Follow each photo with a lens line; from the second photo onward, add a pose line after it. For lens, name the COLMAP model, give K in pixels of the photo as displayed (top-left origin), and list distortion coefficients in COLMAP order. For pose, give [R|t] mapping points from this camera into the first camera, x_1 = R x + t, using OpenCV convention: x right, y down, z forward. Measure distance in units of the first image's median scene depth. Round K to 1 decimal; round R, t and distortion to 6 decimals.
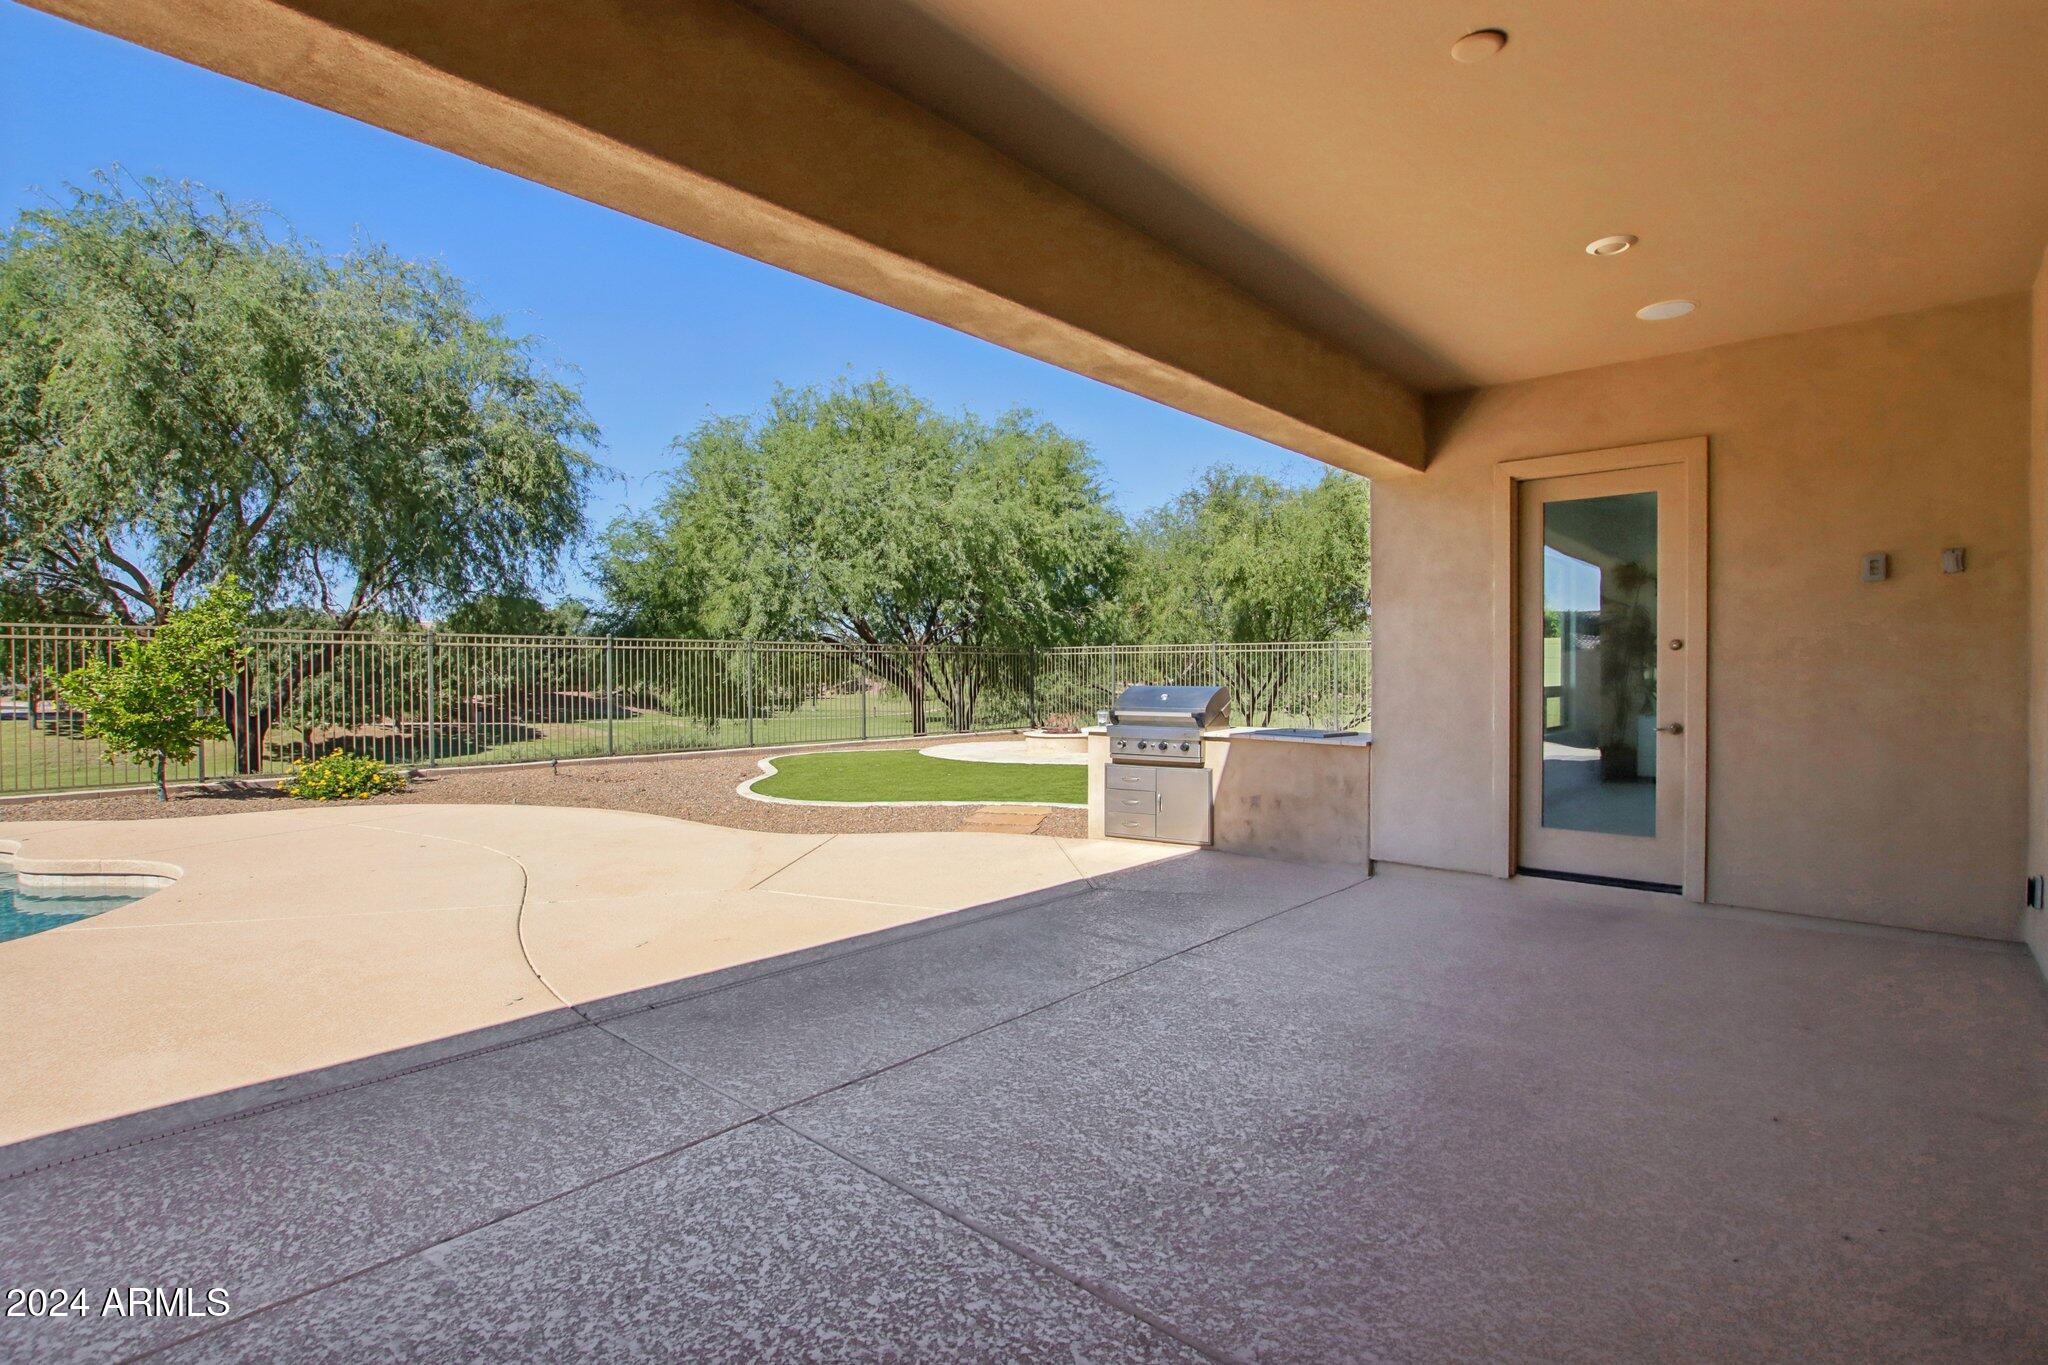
lens RADIAL K [[964.3, 0, 1030.9], [0, 964.3, 674.0], [0, 0, 1]] dist [-0.016388, 0.000256]
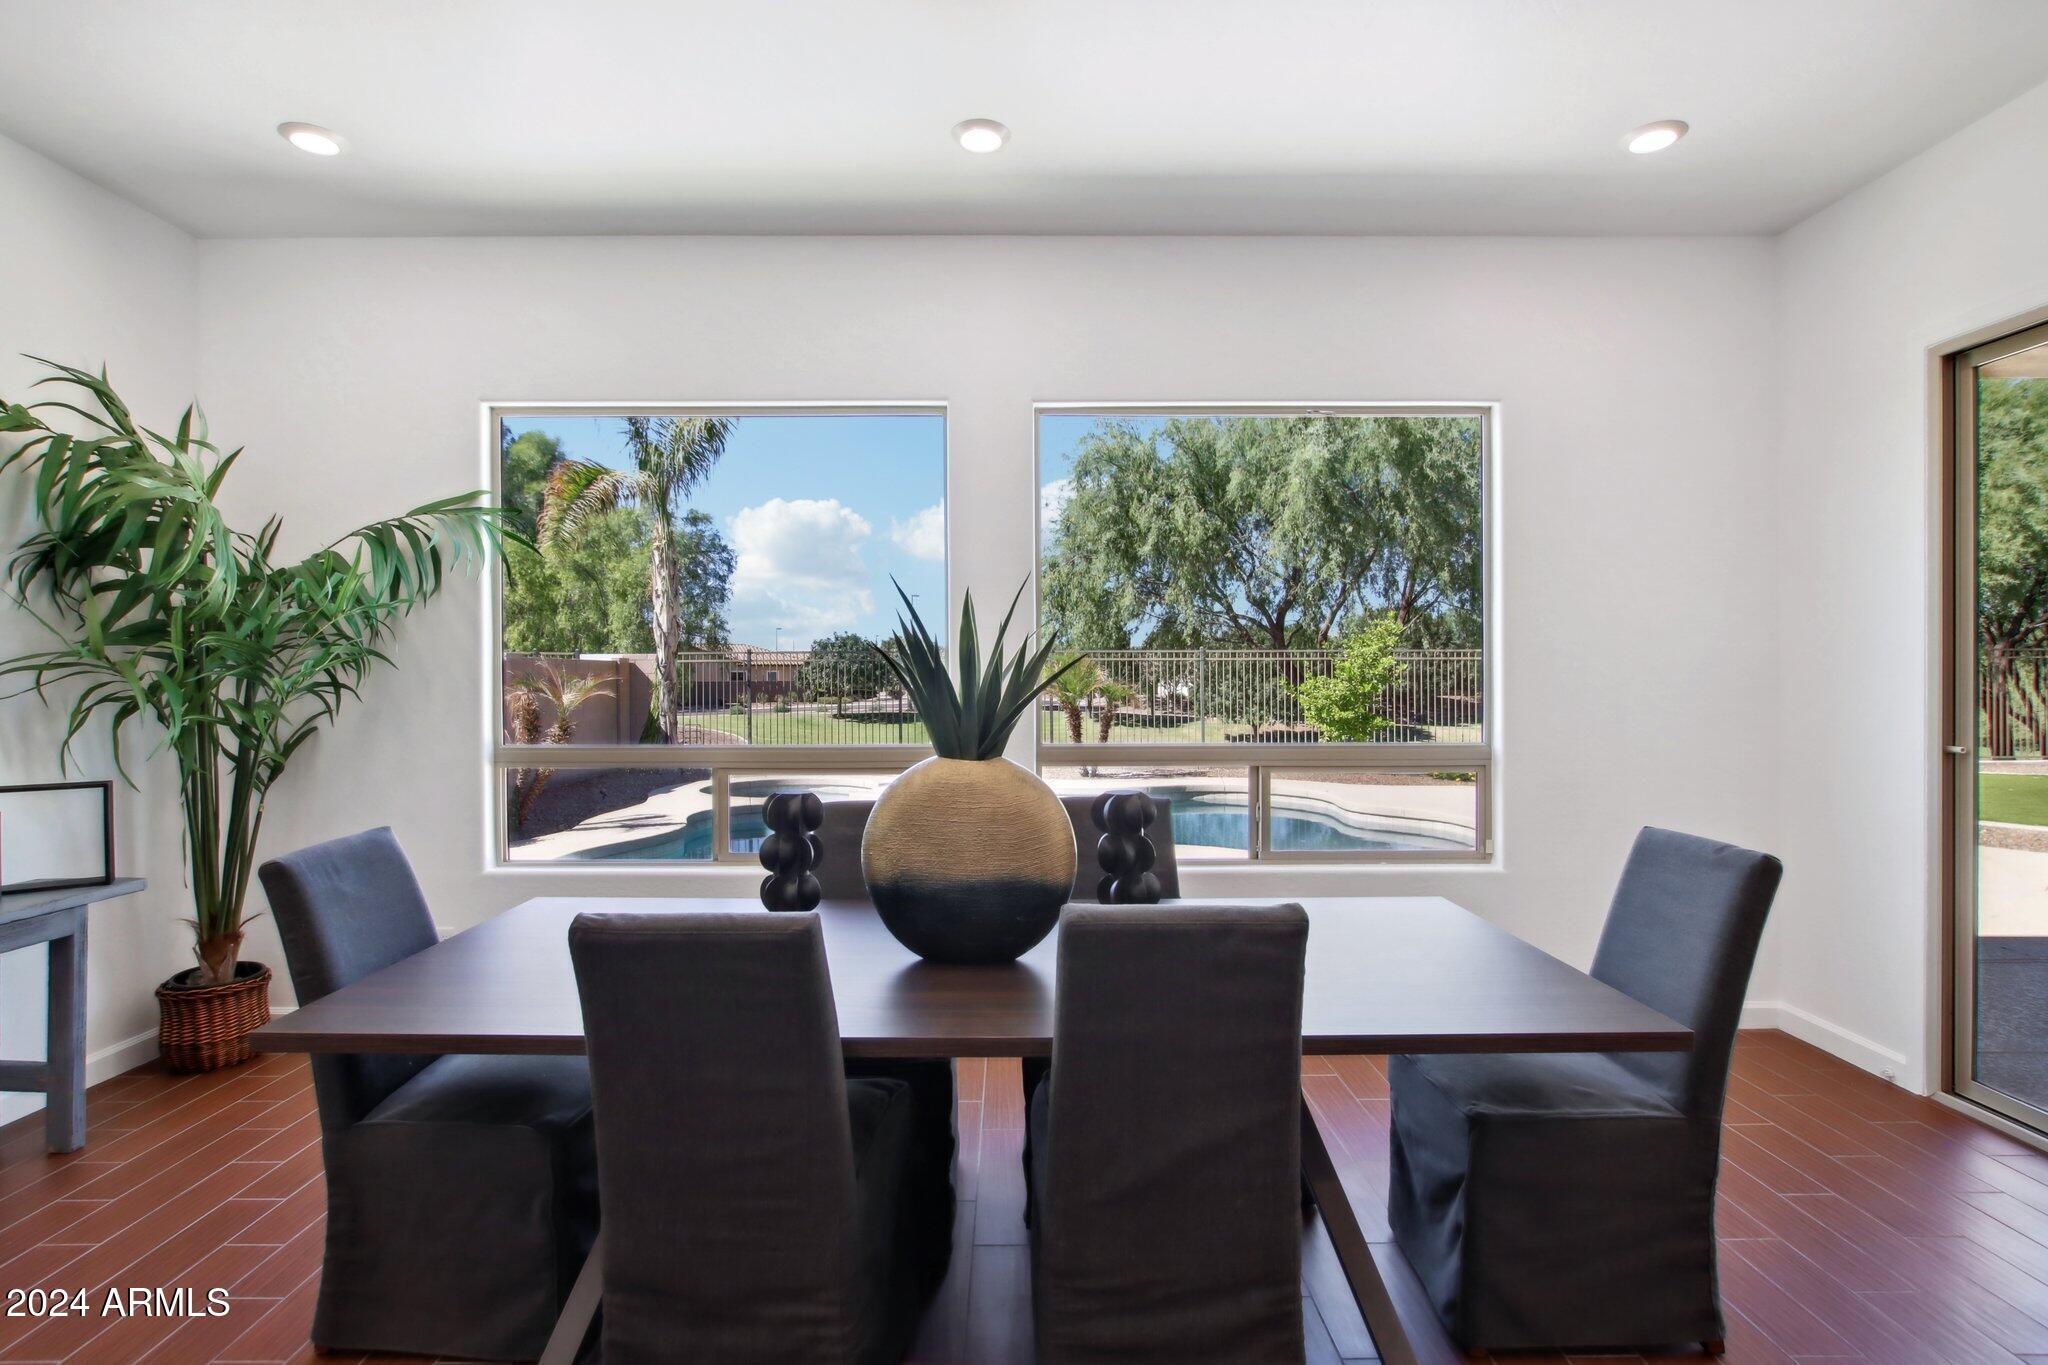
lens RADIAL K [[983.3, 0, 1036.0], [0, 983.3, 686.0], [0, 0, 1]] dist [0.001519, 0.000188]
pose [[0.686594, 0.005227, -0.727022, -0.082028], [0.001348, 0.999963, 0.008463, -0.005313], [0.727040, -0.006791, 0.686562, -0.179629]]
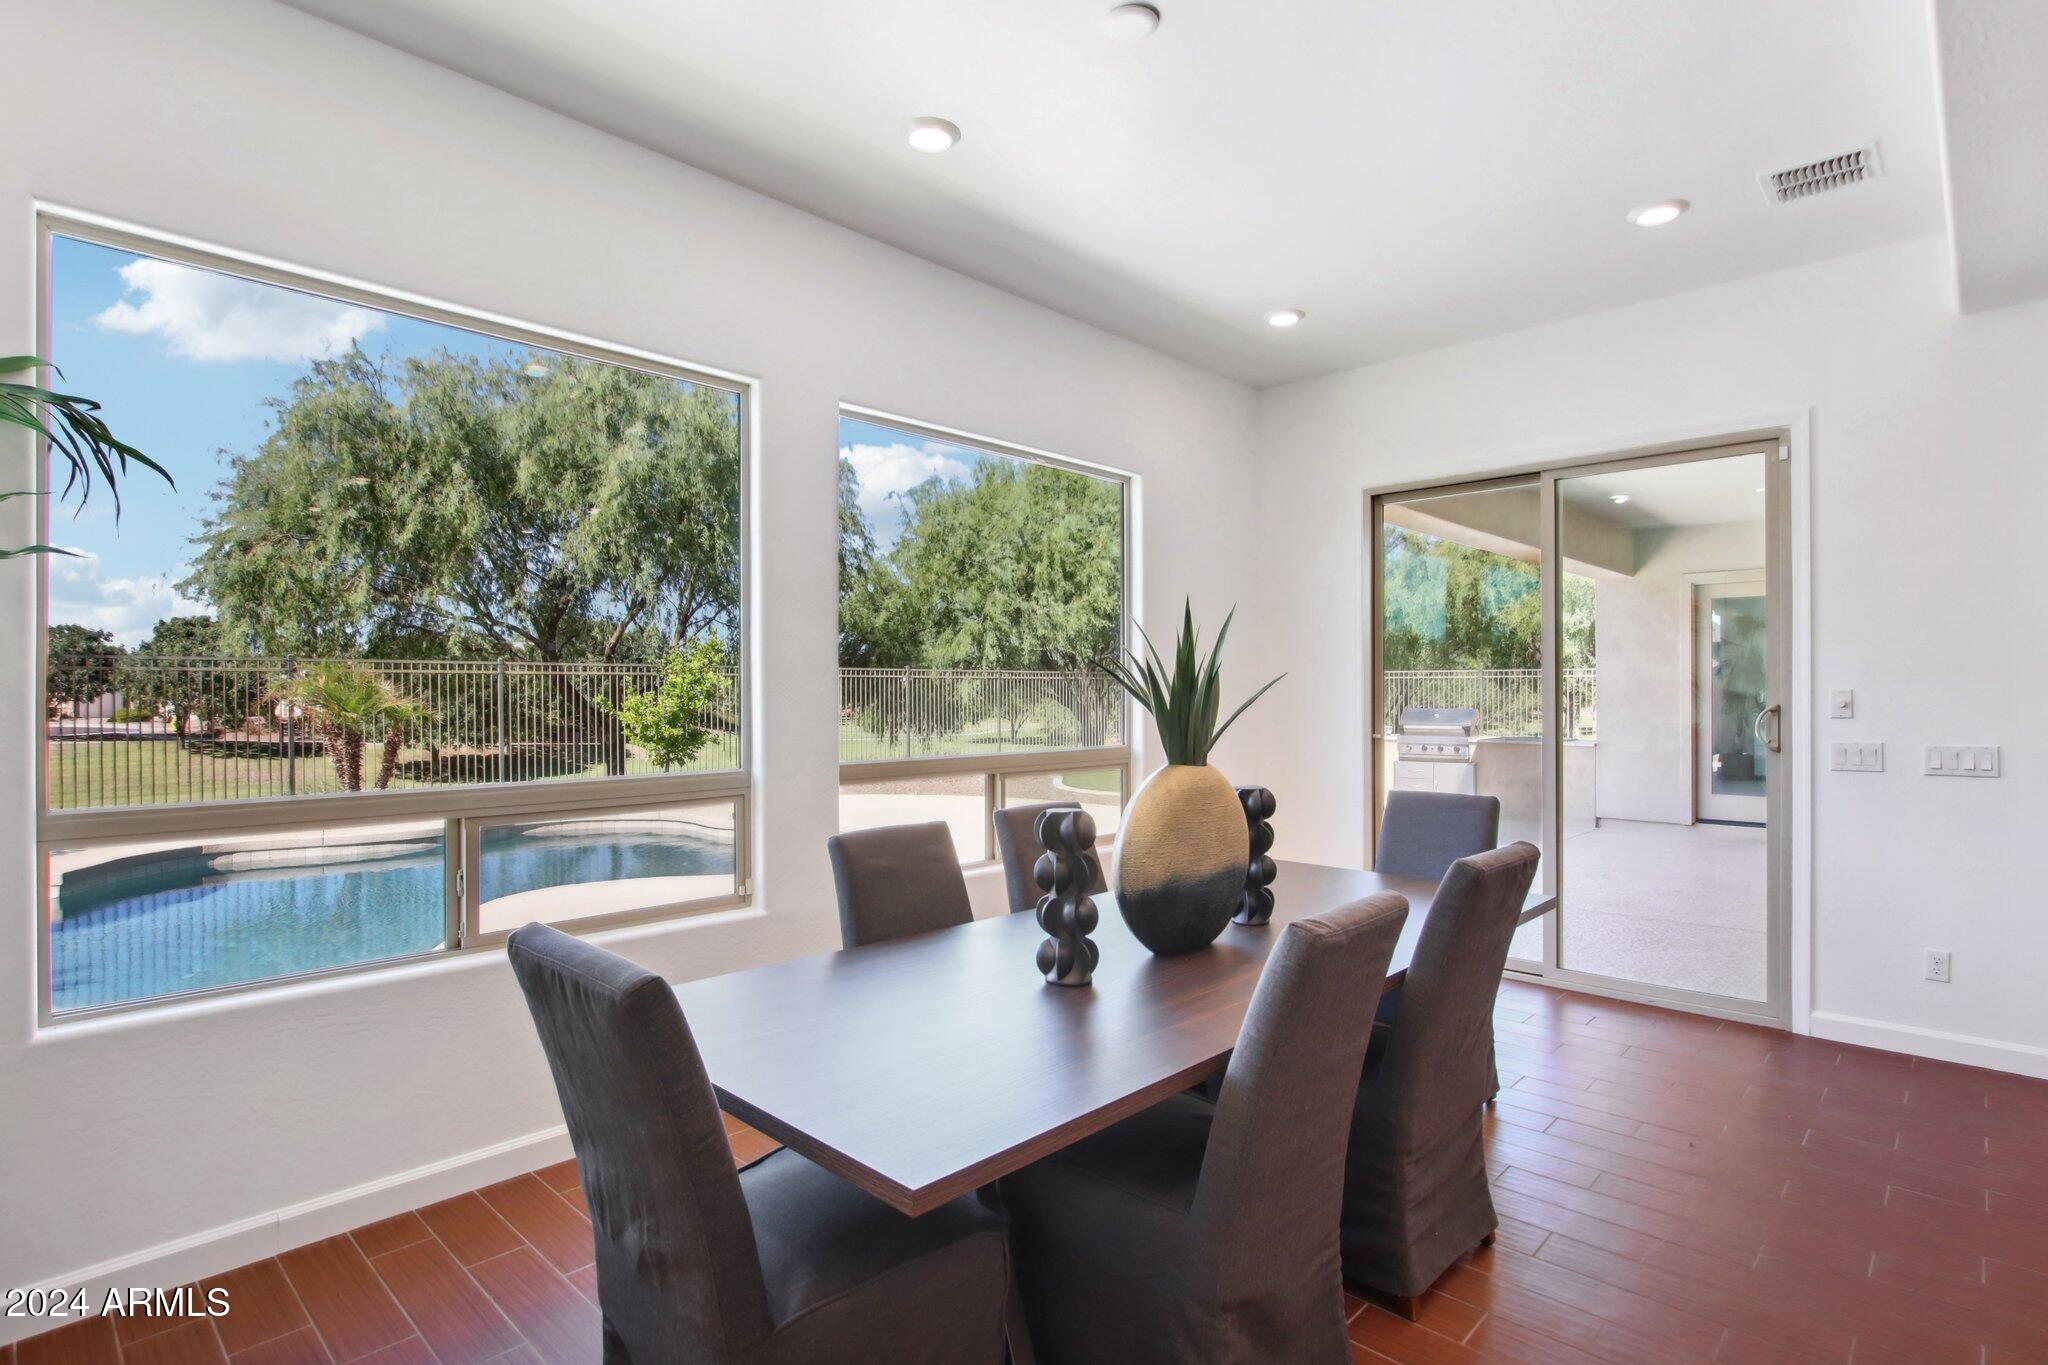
lens RADIAL K [[1011.0, 0, 1034.9], [0, 1011.0, 688.8], [0, 0, 1]] dist [-0.000118, 0.000196]
pose [[0.999719, -0.001904, -0.023633, -0.177788], [0.001812, 0.999991, -0.003929, -0.005214], [0.023640, 0.003885, 0.999713, -0.231061]]
